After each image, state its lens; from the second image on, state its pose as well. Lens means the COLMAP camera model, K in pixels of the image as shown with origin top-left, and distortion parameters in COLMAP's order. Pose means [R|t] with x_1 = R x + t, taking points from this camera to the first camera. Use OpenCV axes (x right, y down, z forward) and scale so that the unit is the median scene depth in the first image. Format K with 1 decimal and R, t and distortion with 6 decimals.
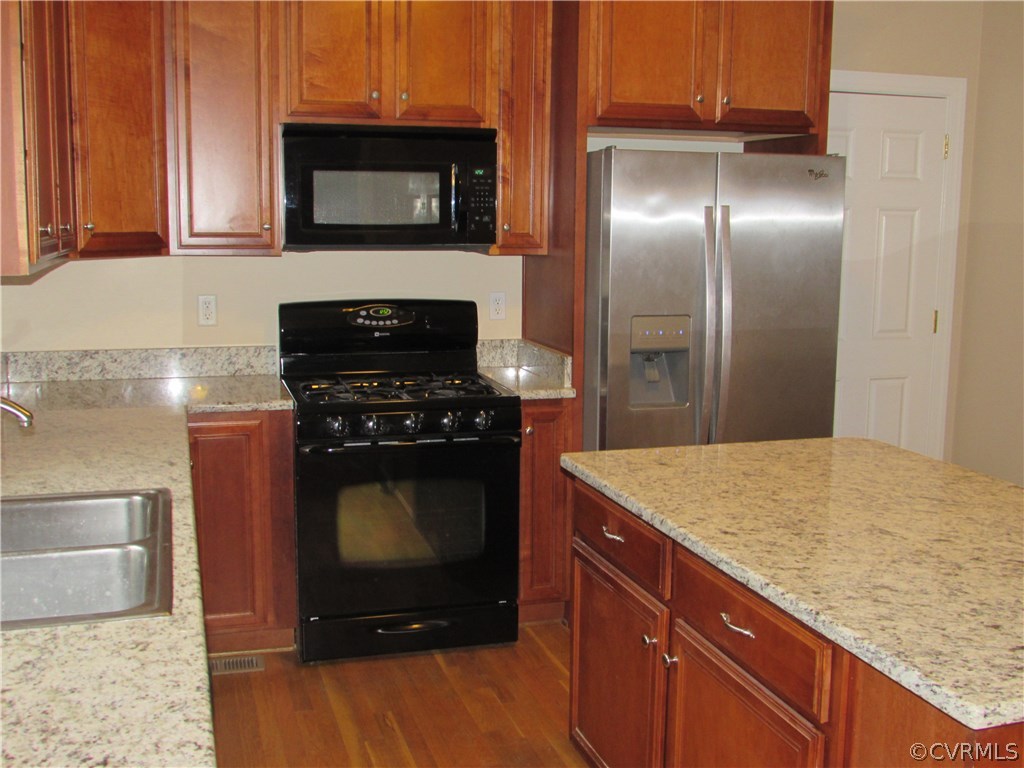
lens RADIAL K [[1154.6, 0, 512.8], [0, 1154.6, 385.3], [0, 0, 1]] dist [-0.050976, 0.000000]
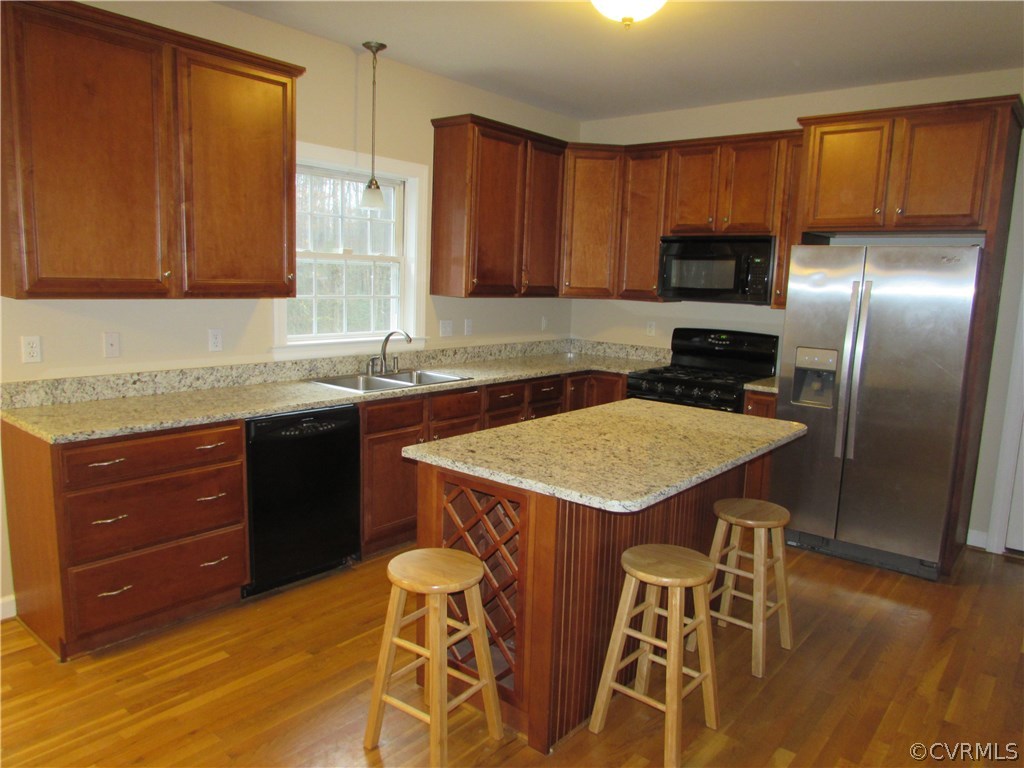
lens RADIAL K [[731.9, 0, 510.4], [0, 731.9, 382.4], [0, 0, 1]] dist [-0.033612, 0.018166]
pose [[0.551043, 0.130738, -0.824172, 0.713531], [-0.143811, 0.987752, 0.060534, -0.014064], [0.821991, 0.085168, 0.563096, 0.080484]]
